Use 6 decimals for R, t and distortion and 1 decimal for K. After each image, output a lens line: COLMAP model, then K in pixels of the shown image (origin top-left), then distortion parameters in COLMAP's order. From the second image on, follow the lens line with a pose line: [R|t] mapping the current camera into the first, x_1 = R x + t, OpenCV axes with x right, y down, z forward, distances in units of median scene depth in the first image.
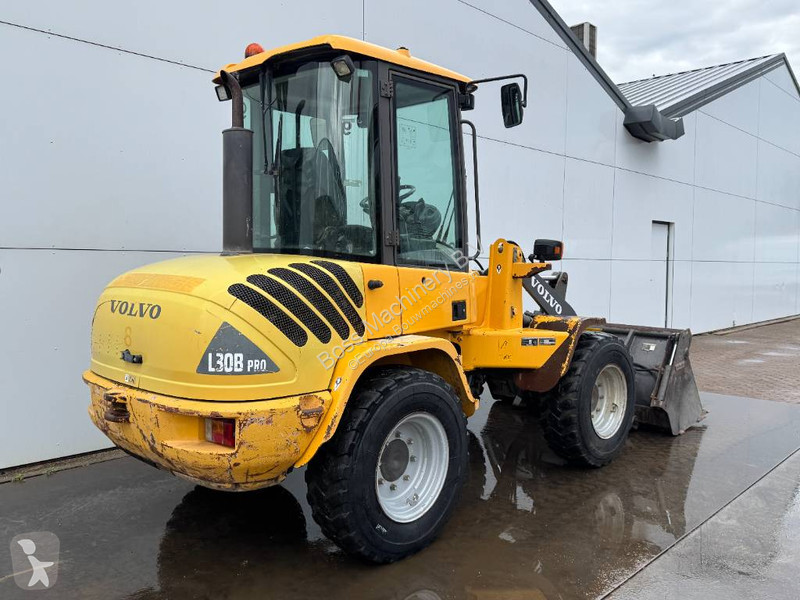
lens RADIAL K [[657.4, 0, 400.0], [0, 657.4, 300.0], [0, 0, 1]] dist [0.195451, -0.359391]
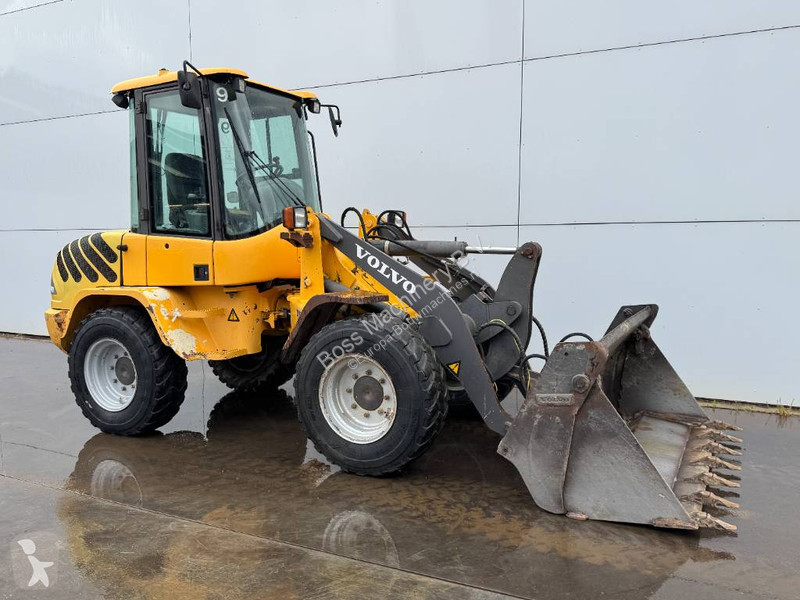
lens RADIAL K [[657.4, 0, 400.0], [0, 657.4, 300.0], [0, 0, 1]] dist [0.195451, -0.359391]
pose [[0.288249, 0.083460, -0.953911, 1.501815], [-0.046255, 0.996245, 0.073187, -0.043873], [0.956438, 0.023027, 0.291027, 1.114548]]
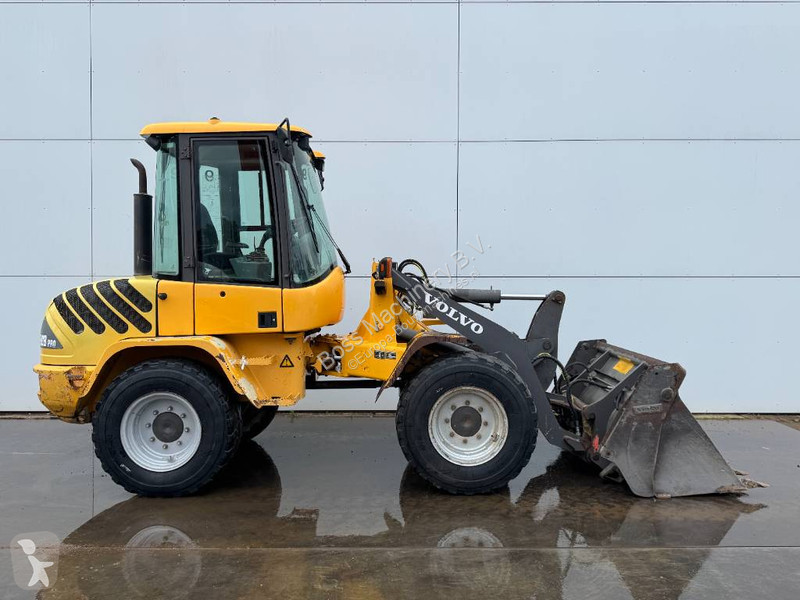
lens RADIAL K [[657.4, 0, 400.0], [0, 657.4, 300.0], [0, 0, 1]] dist [0.195451, -0.359391]
pose [[0.686329, 0.007944, -0.727248, 1.268297], [-0.037661, 0.998987, -0.024630, 0.000765], [0.726315, 0.044293, 0.685933, 0.389026]]
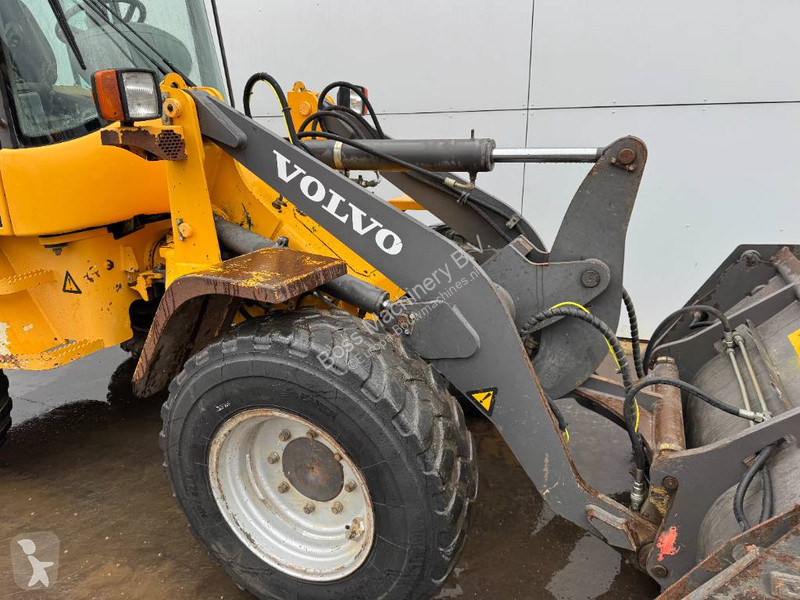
lens RADIAL K [[552.5, 0, 378.4], [0, 552.5, 286.7], [0, 0, 1]] dist [0.148256, -0.174840]
pose [[0.338584, 0.245224, -0.908419, 0.810952], [-0.019161, 0.967039, 0.253907, -0.066547], [0.940741, -0.068563, 0.332123, 1.305291]]
